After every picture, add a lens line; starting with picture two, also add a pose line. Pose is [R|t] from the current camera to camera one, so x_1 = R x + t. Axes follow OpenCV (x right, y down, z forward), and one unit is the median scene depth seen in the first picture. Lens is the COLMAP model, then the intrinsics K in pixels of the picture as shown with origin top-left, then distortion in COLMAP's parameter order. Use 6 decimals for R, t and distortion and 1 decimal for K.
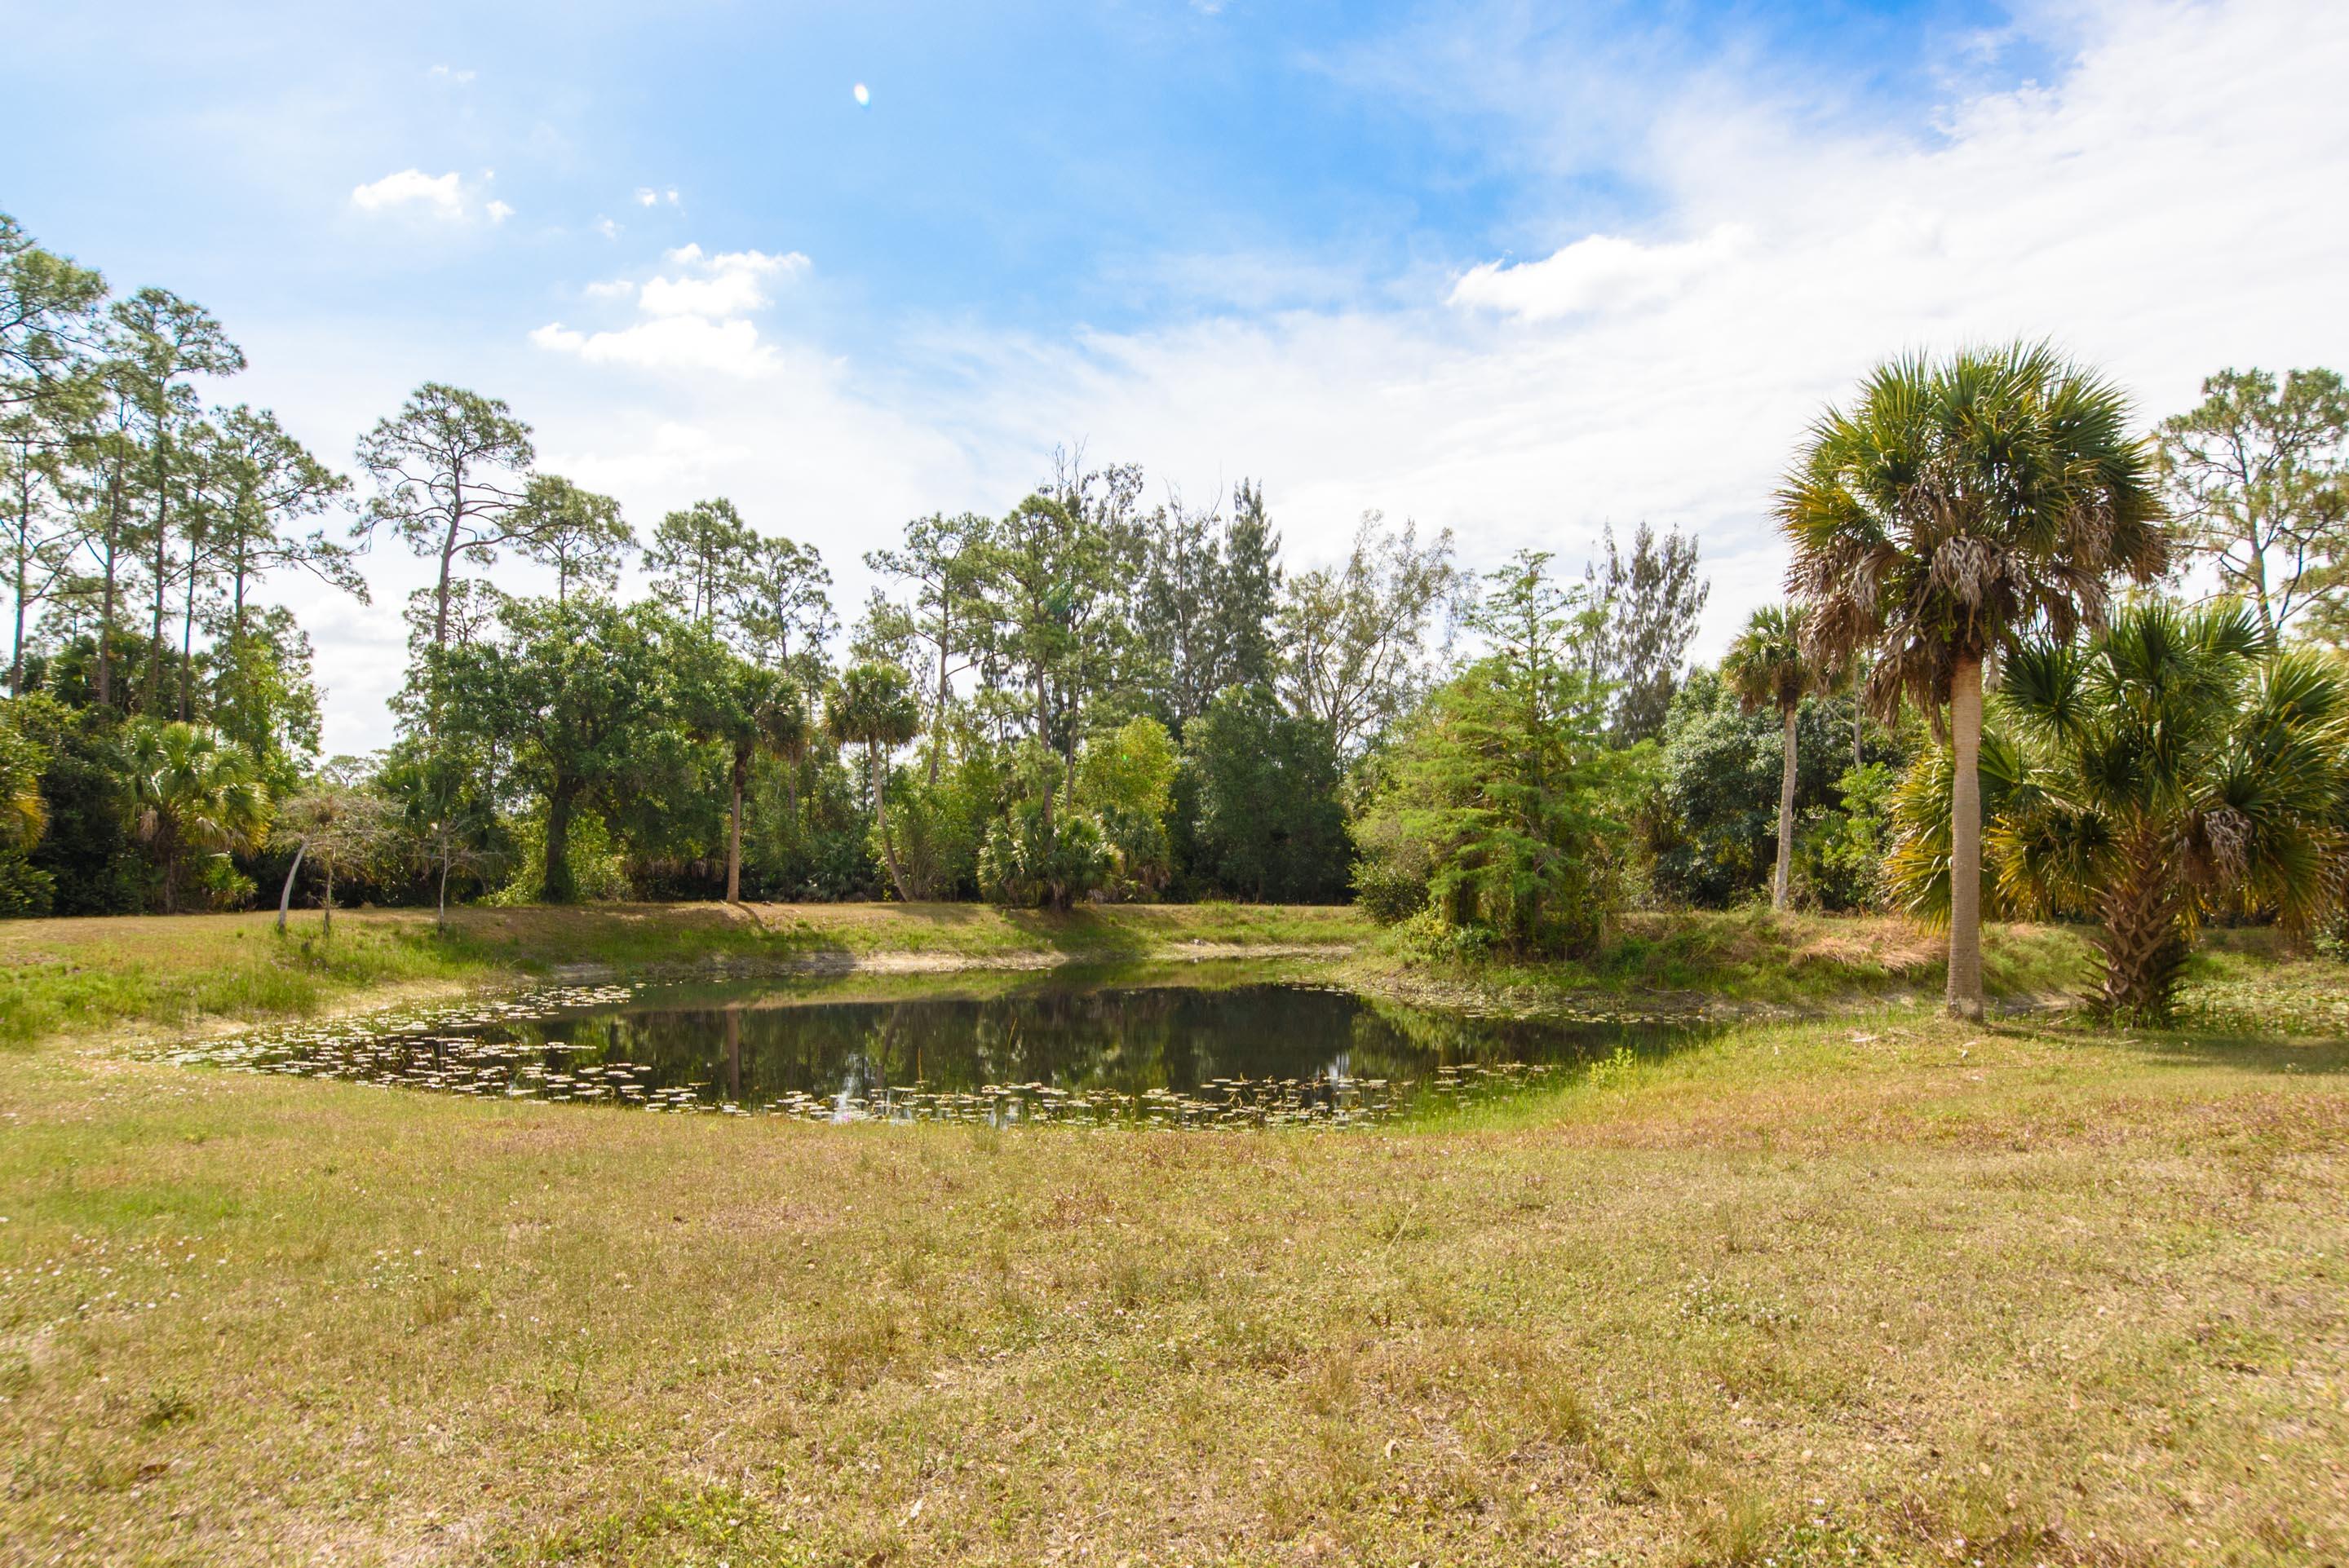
lens RADIAL K [[1627.1, 0, 1171.4], [0, 1627.1, 848.7], [0, 0, 1]] dist [0.021671, -0.043089]
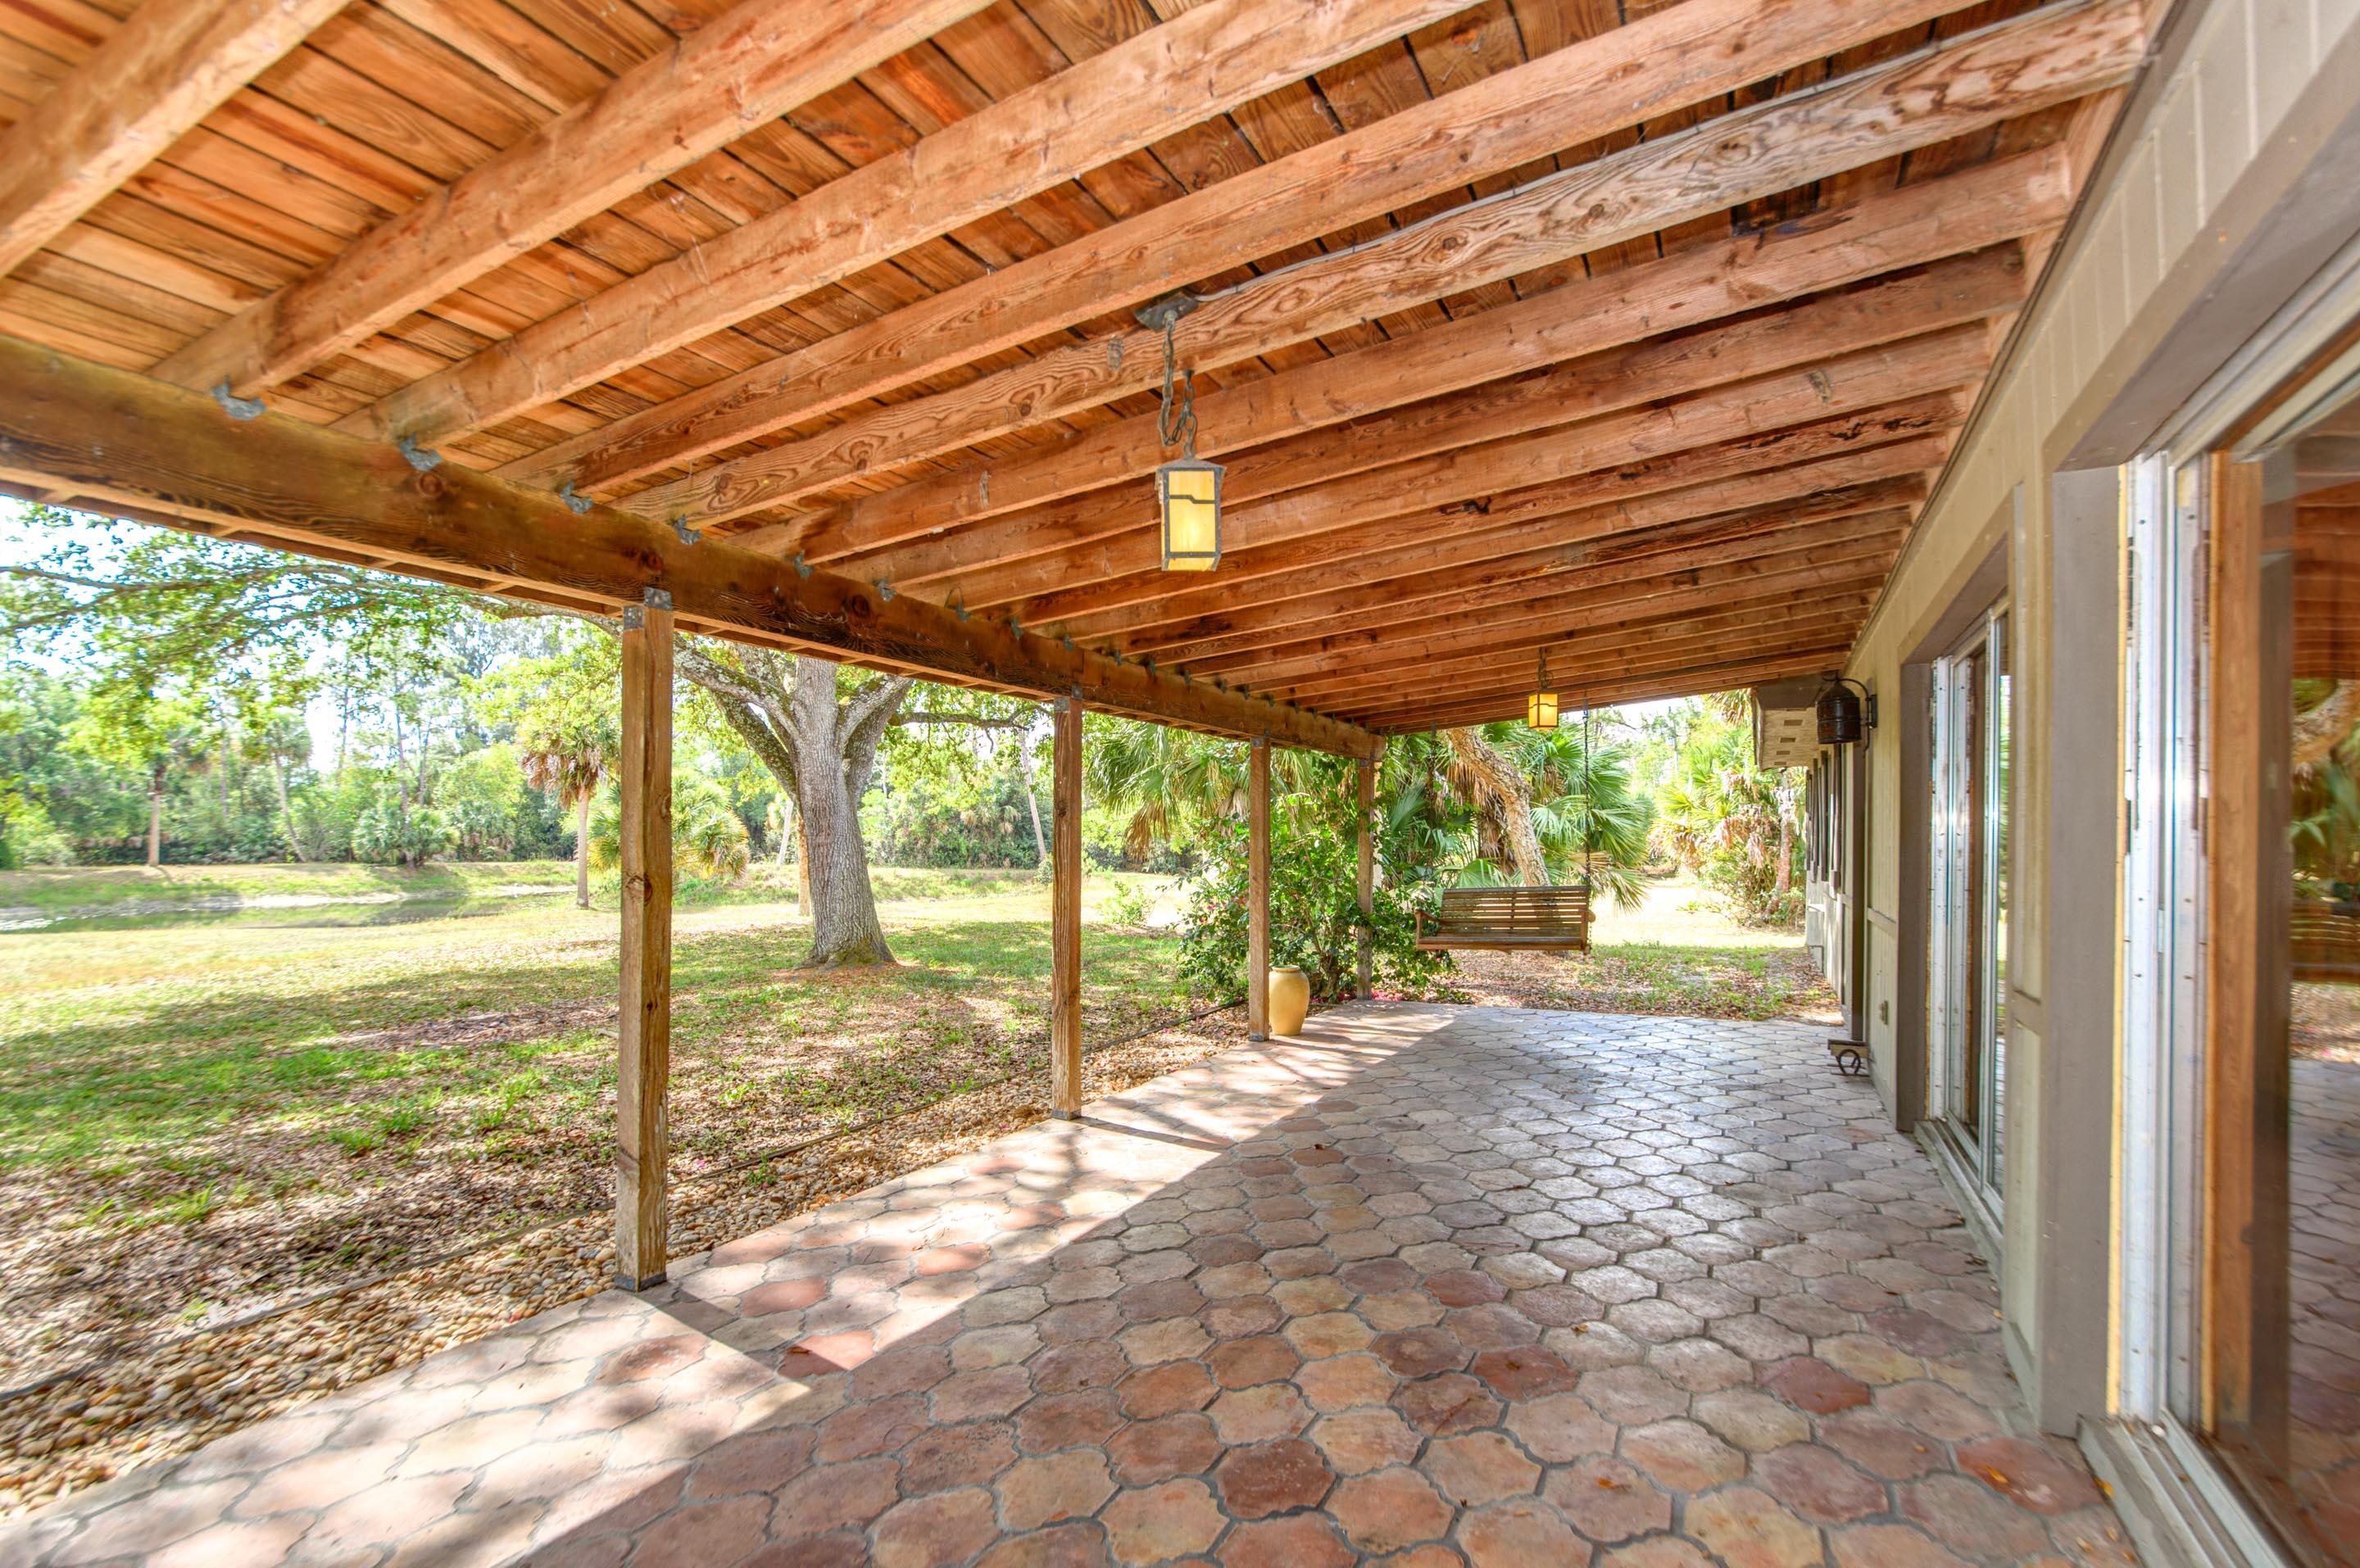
lens RADIAL K [[1147.0, 0, 1186.7], [0, 1147.0, 856.0], [0, 0, 1]] dist [-0.001383, 0.001256]
pose [[0.911960, -0.011538, 0.410116, 0.167117], [-0.003606, 0.999340, 0.036134, -0.017796], [-0.410263, -0.034431, 0.911317, -0.366861]]
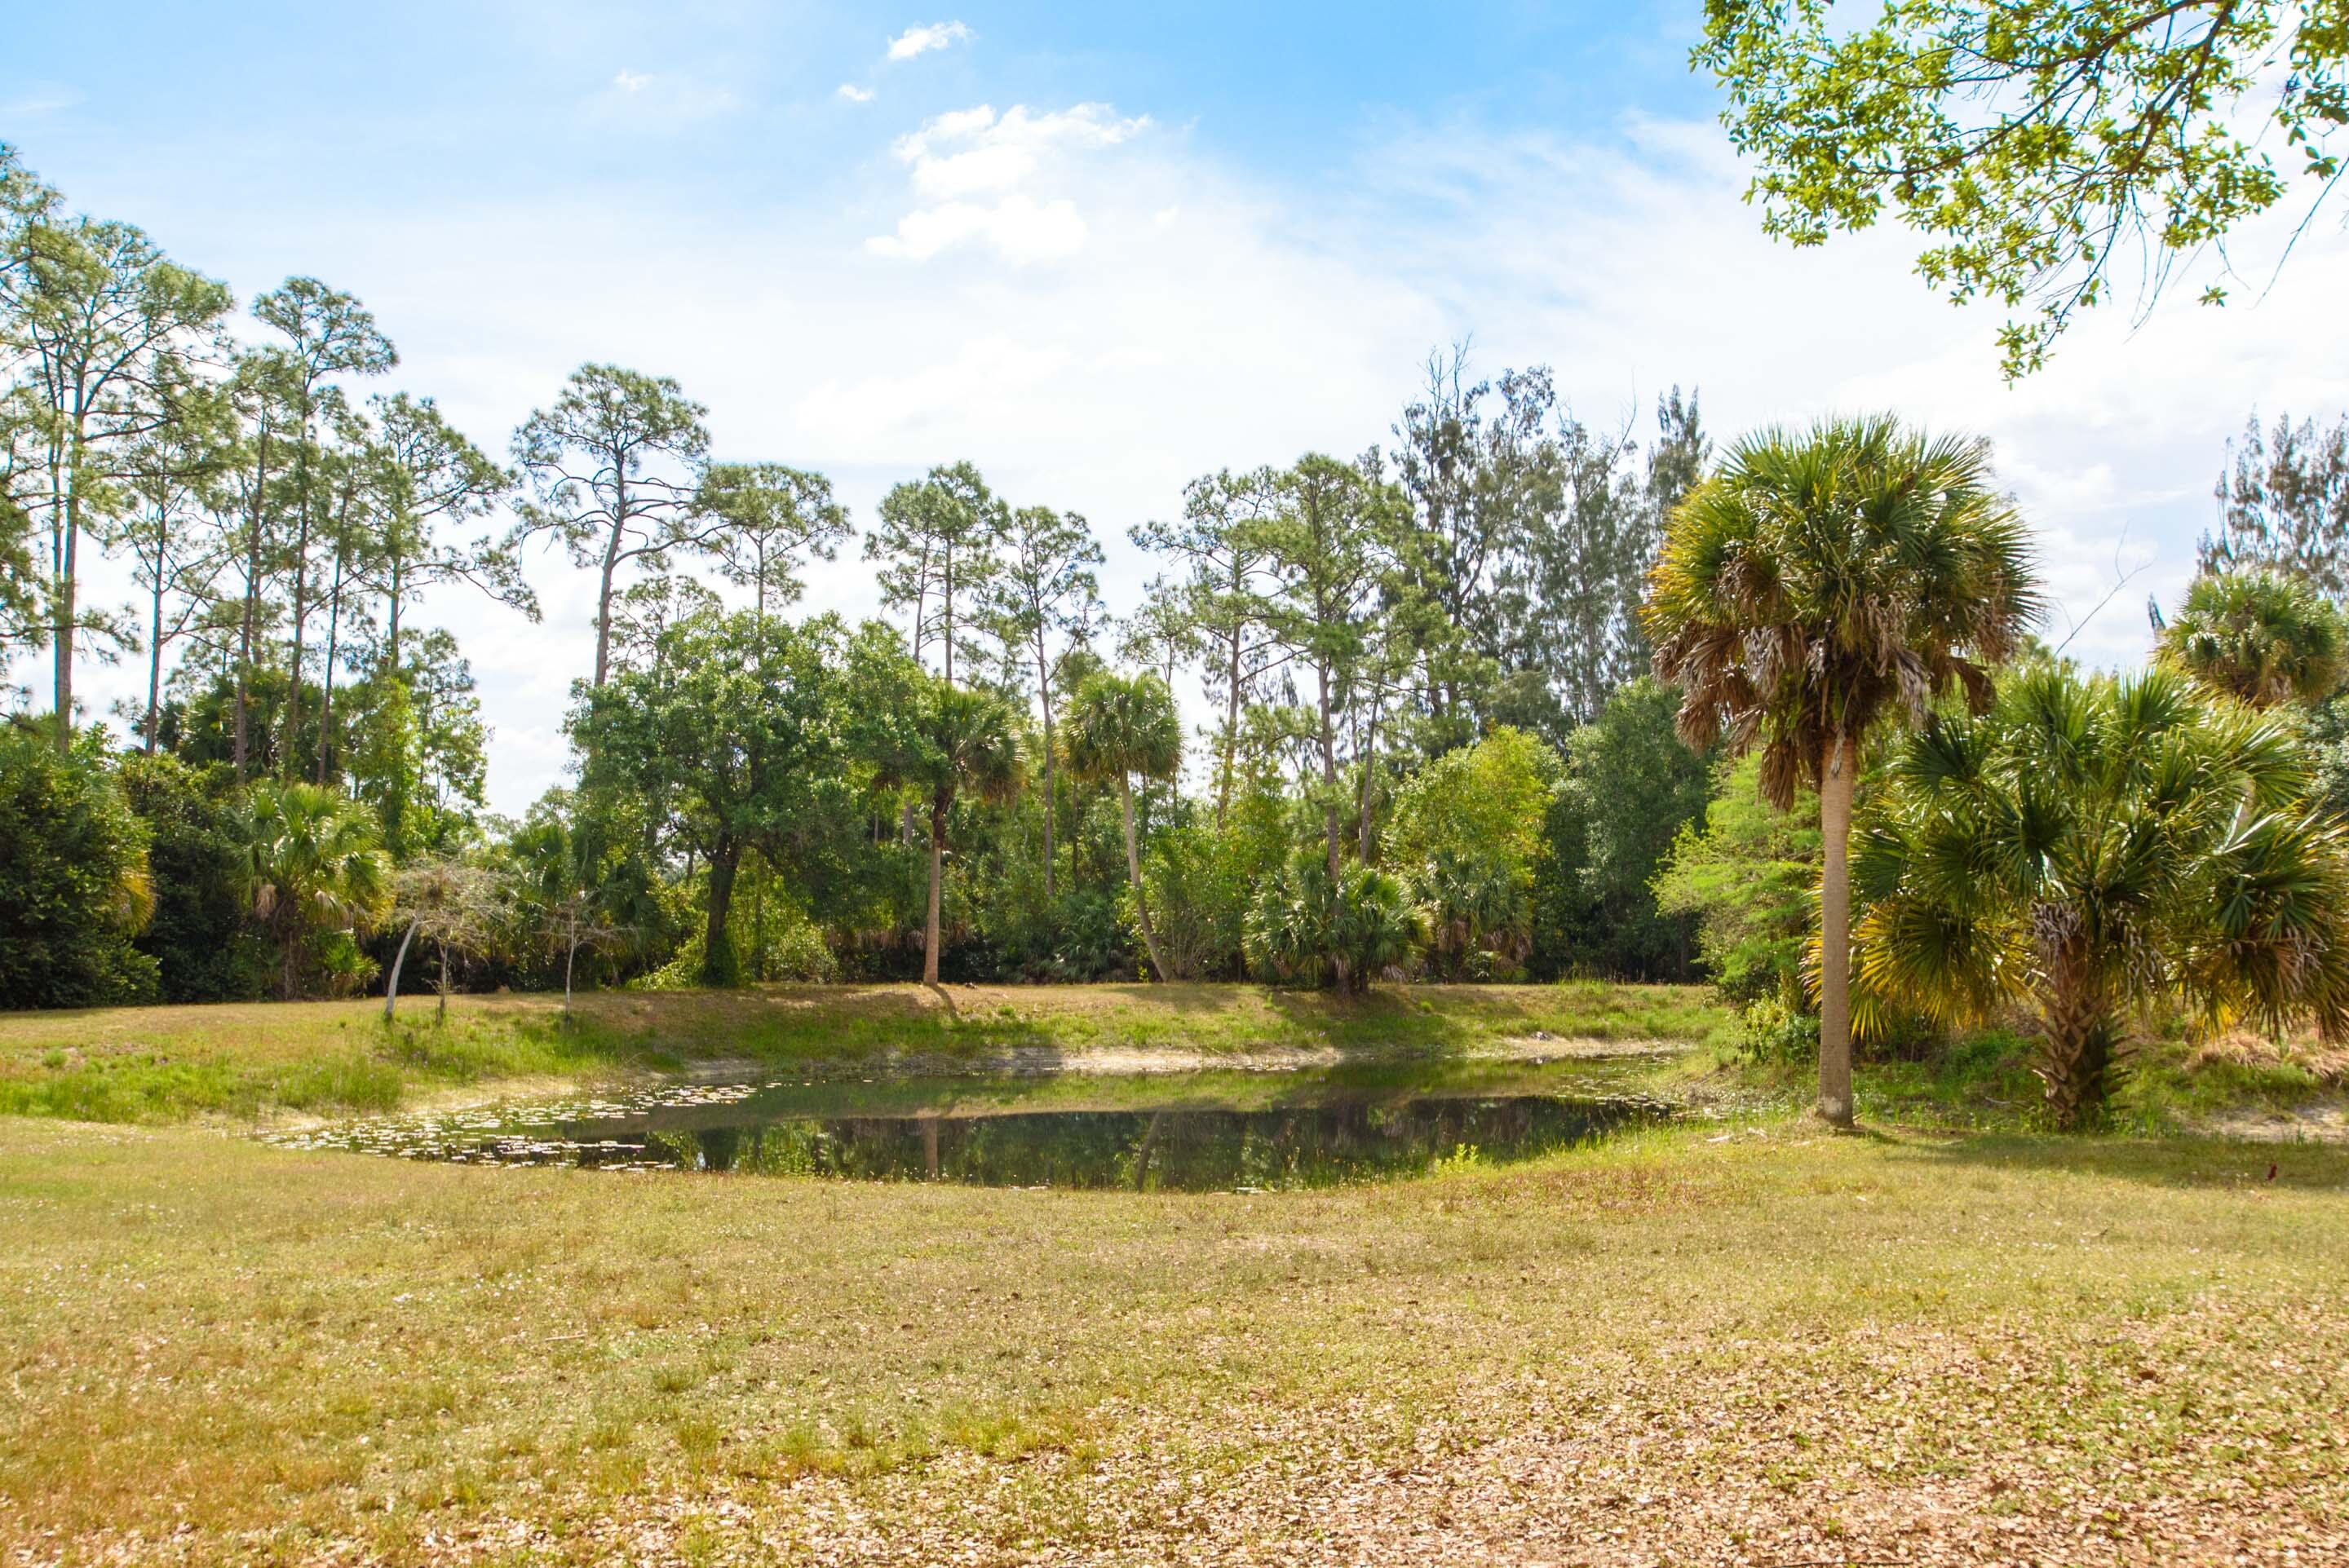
lens RADIAL K [[2431.6, 0, 1174.5], [0, 2431.6, 784.0], [0, 0, 1]] dist [-0.005328, -0.010144]
pose [[0.971890, -0.021526, -0.234450, 0.120672], [0.010811, 0.998841, -0.046893, -0.007507], [0.235188, 0.043040, 0.970996, -0.127523]]
